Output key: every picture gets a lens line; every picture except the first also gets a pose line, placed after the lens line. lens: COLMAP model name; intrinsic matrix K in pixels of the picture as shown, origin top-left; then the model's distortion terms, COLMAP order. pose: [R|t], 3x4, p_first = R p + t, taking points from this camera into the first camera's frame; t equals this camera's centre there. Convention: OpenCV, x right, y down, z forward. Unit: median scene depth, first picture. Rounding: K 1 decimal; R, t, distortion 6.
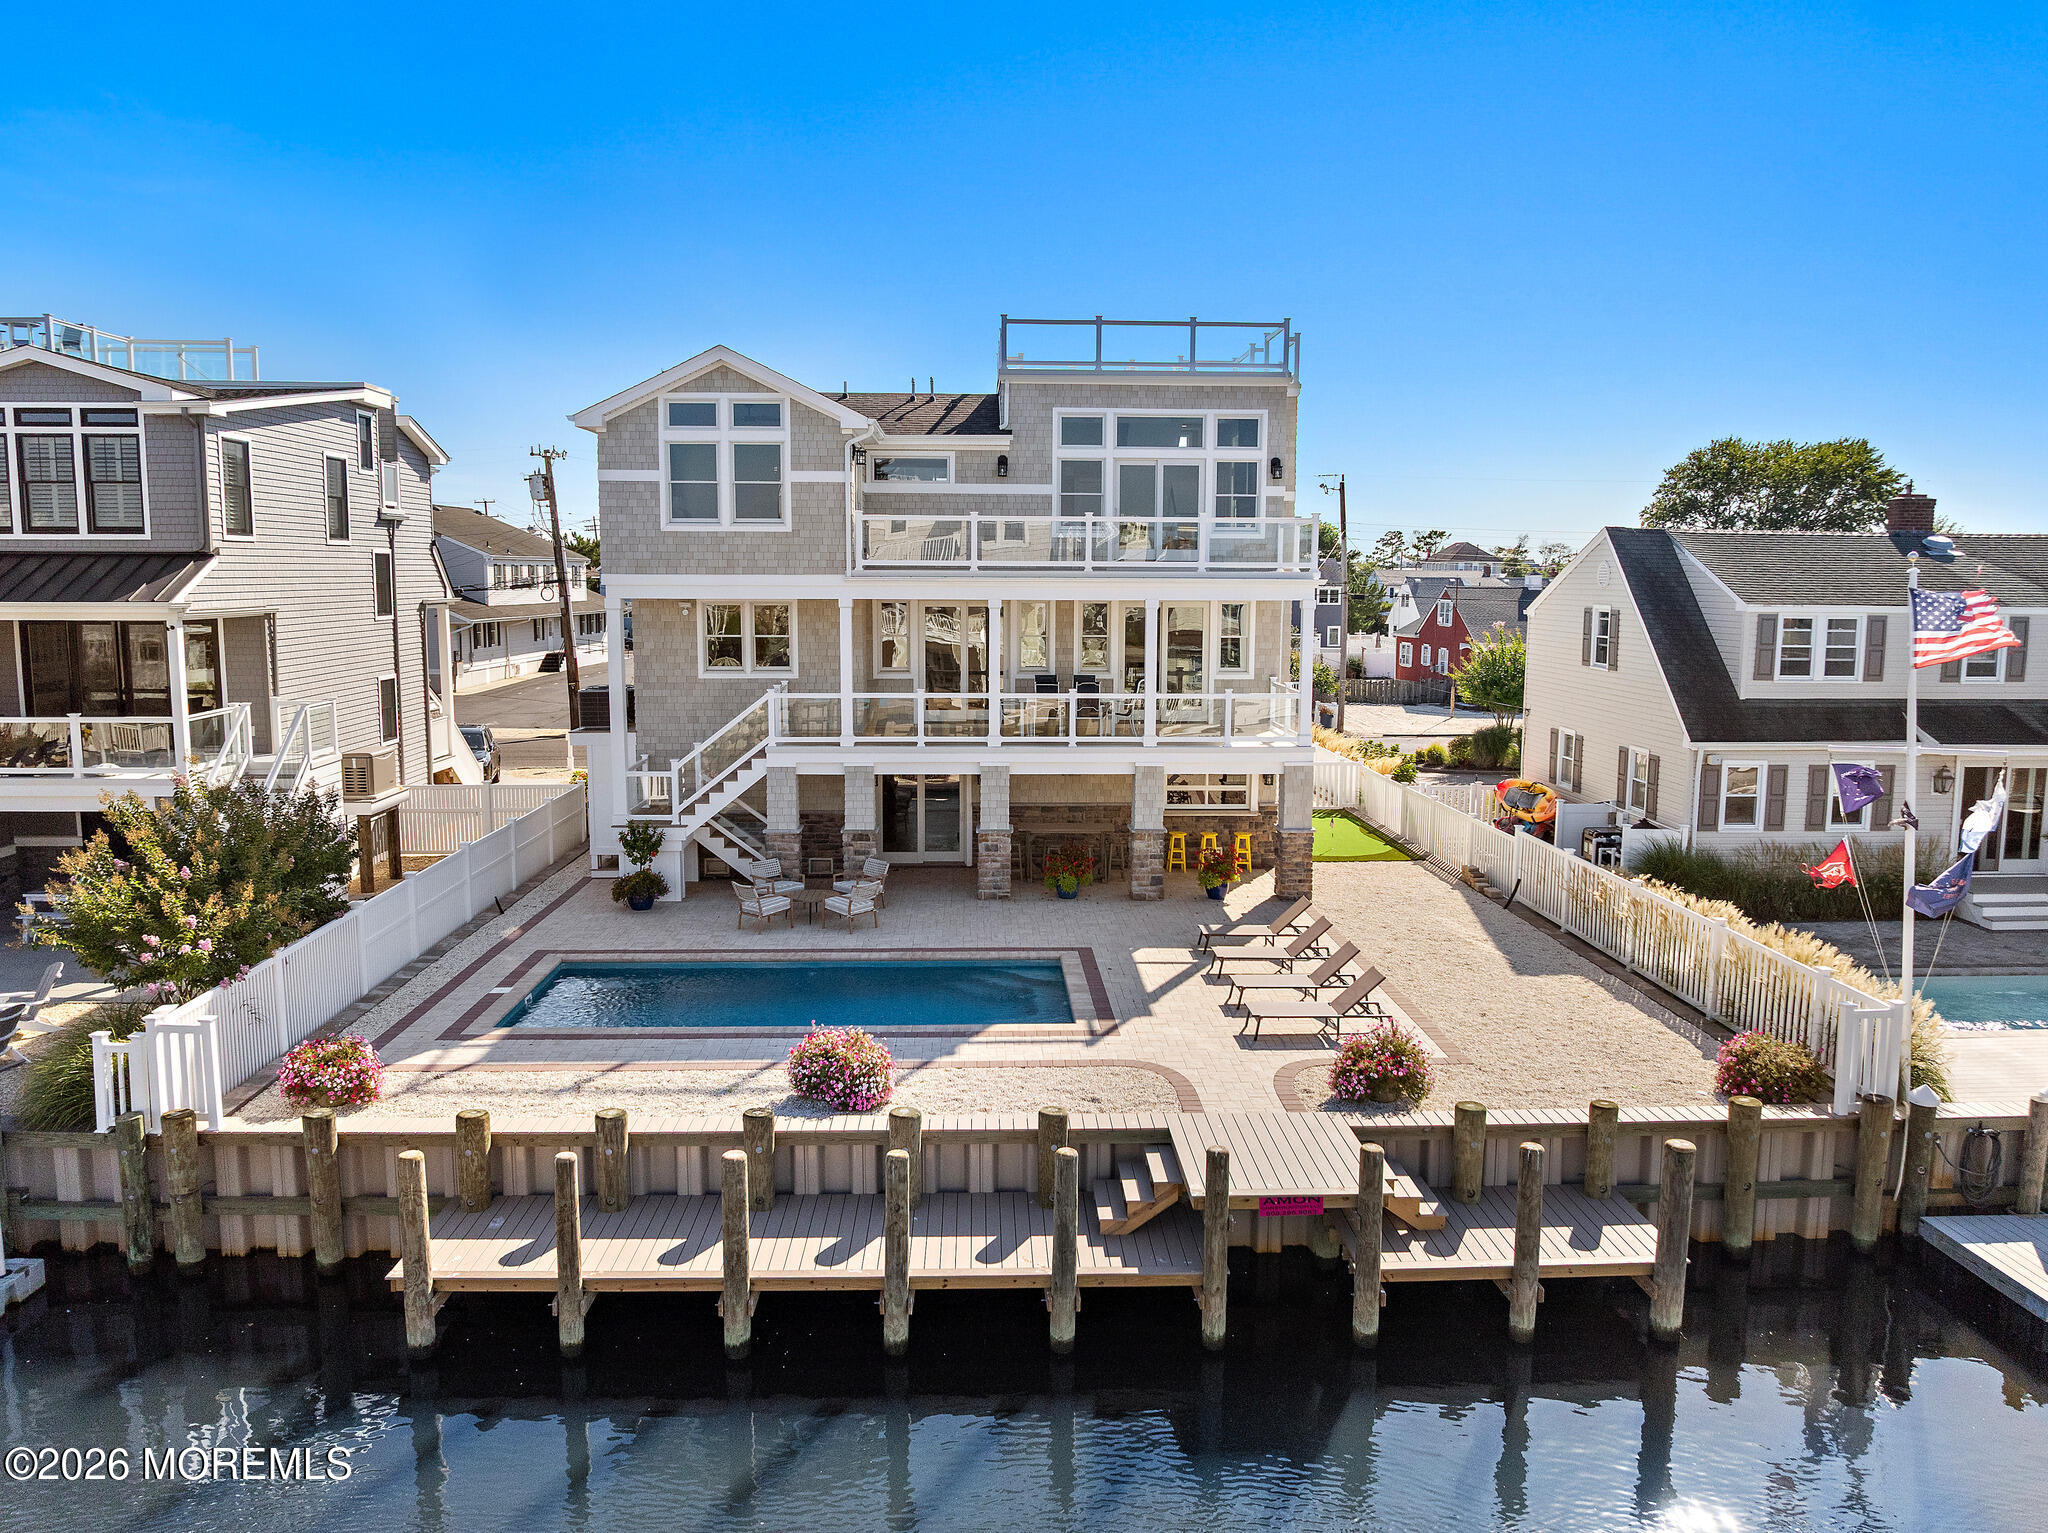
lens RADIAL K [[1448.5, 0, 1024.0], [0, 1448.5, 766.5], [0, 0, 1]] dist [-0.018702, -0.030596]
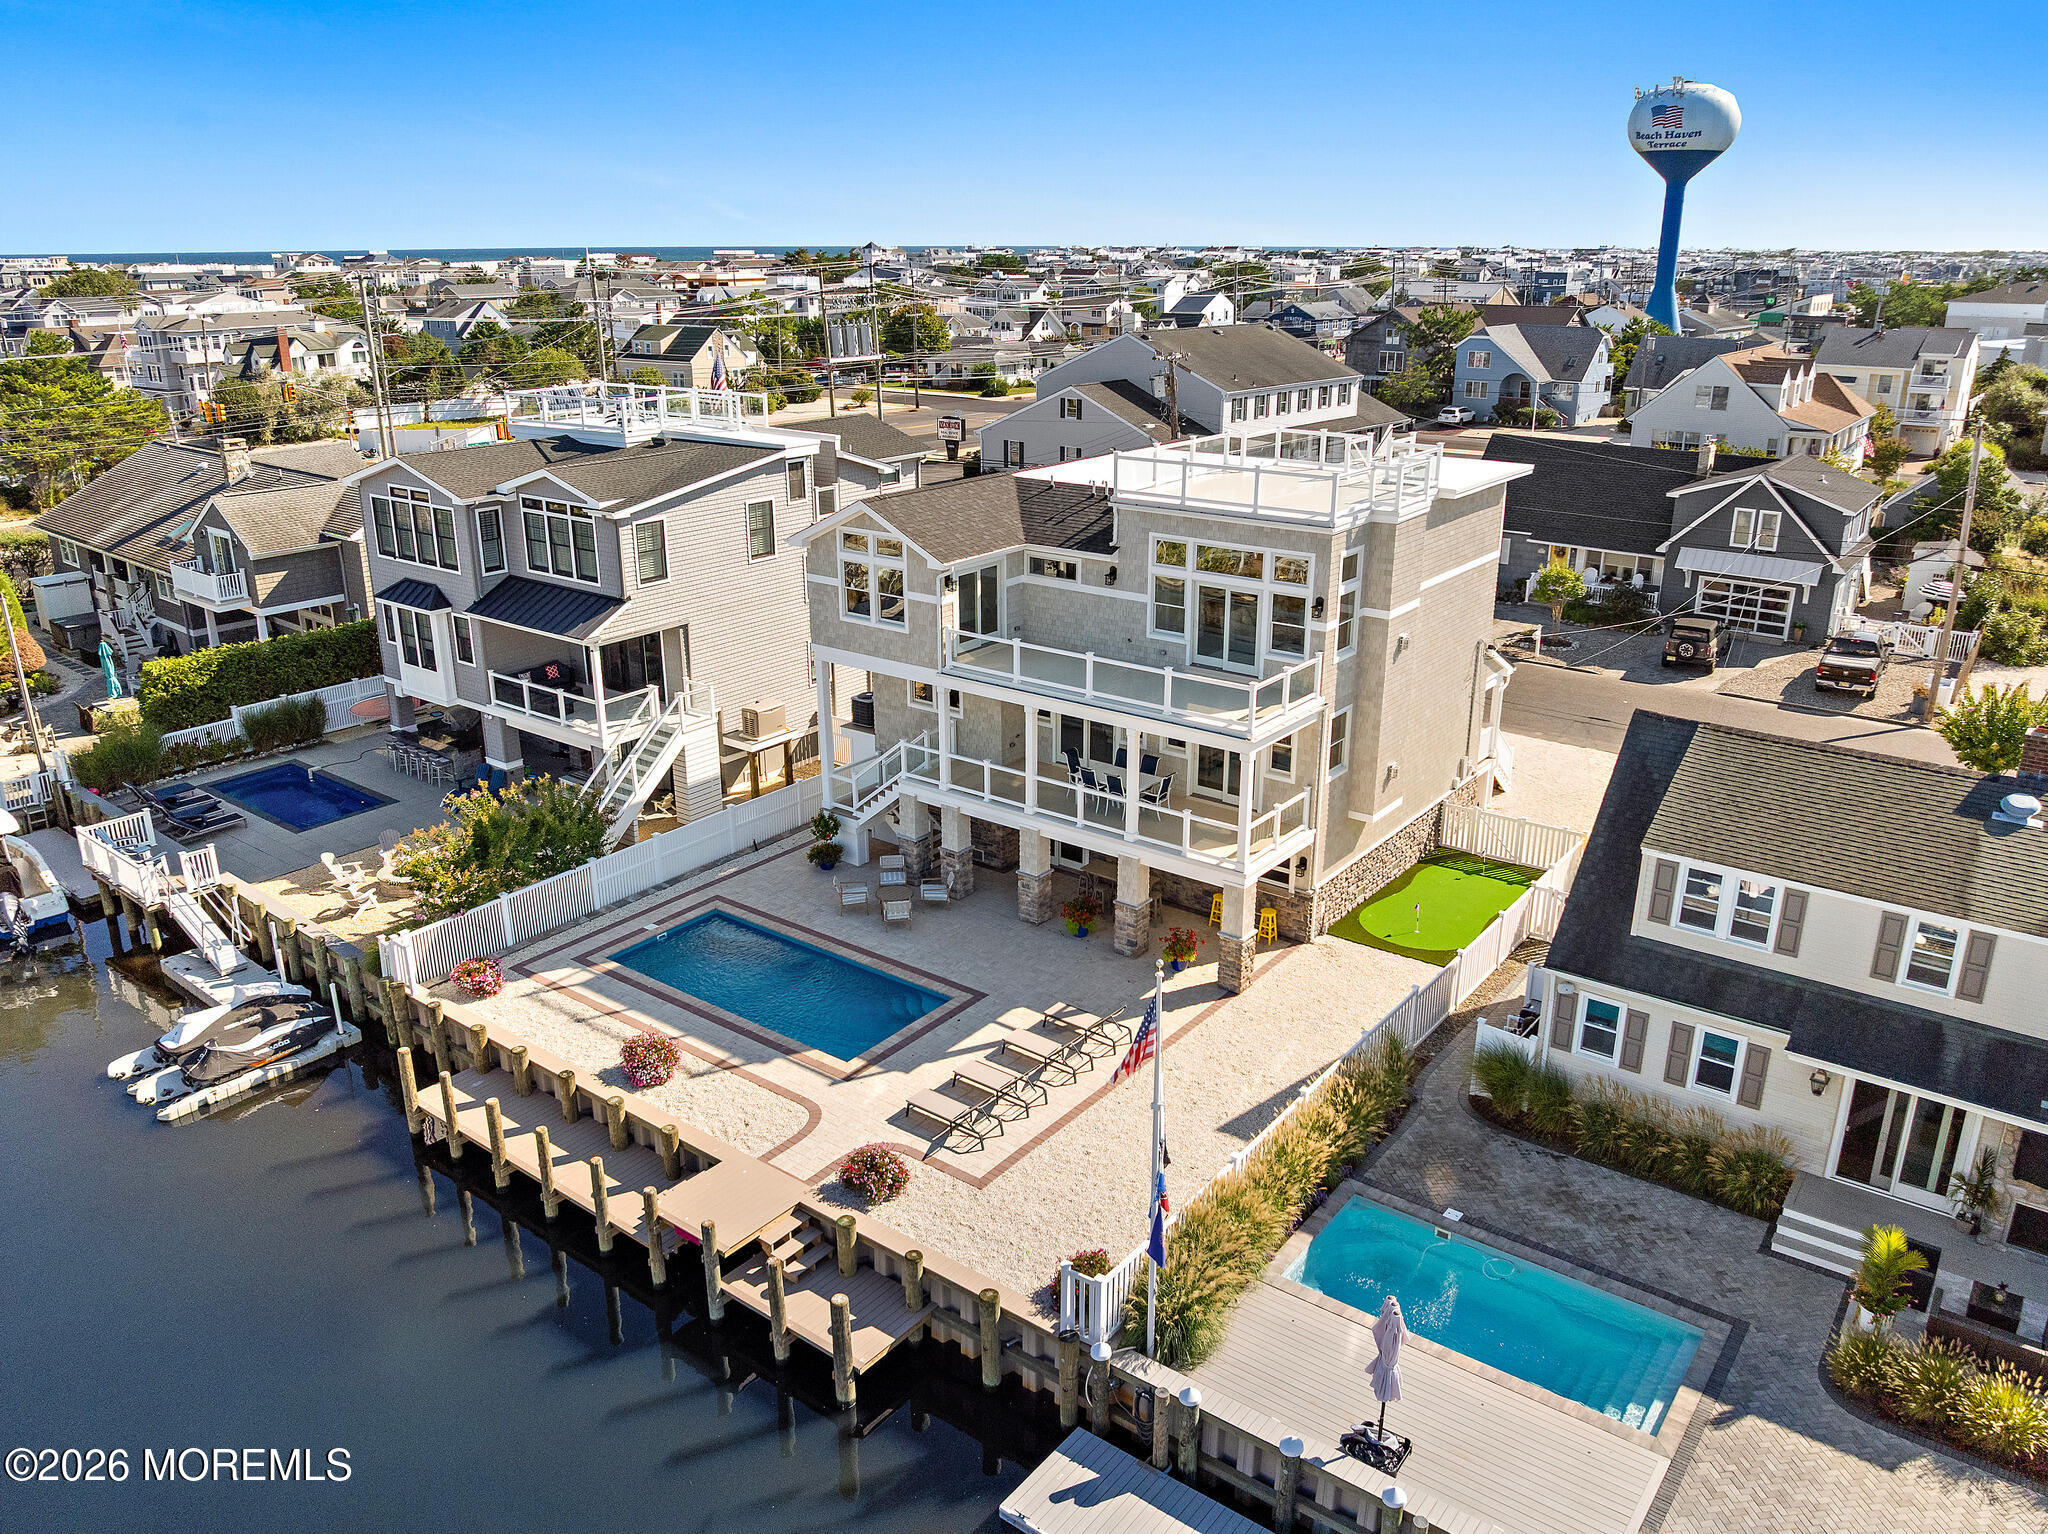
lens RADIAL K [[1487.2, 0, 1024.0], [0, 1487.2, 767.0], [0, 0, 1]] dist [0.002878, -0.124228]
pose [[0.772474, 0.205789, -0.600778, 0.768865], [-0.077724, 0.969564, 0.232175, -0.364000], [0.630272, -0.132654, 0.764958, -0.019206]]
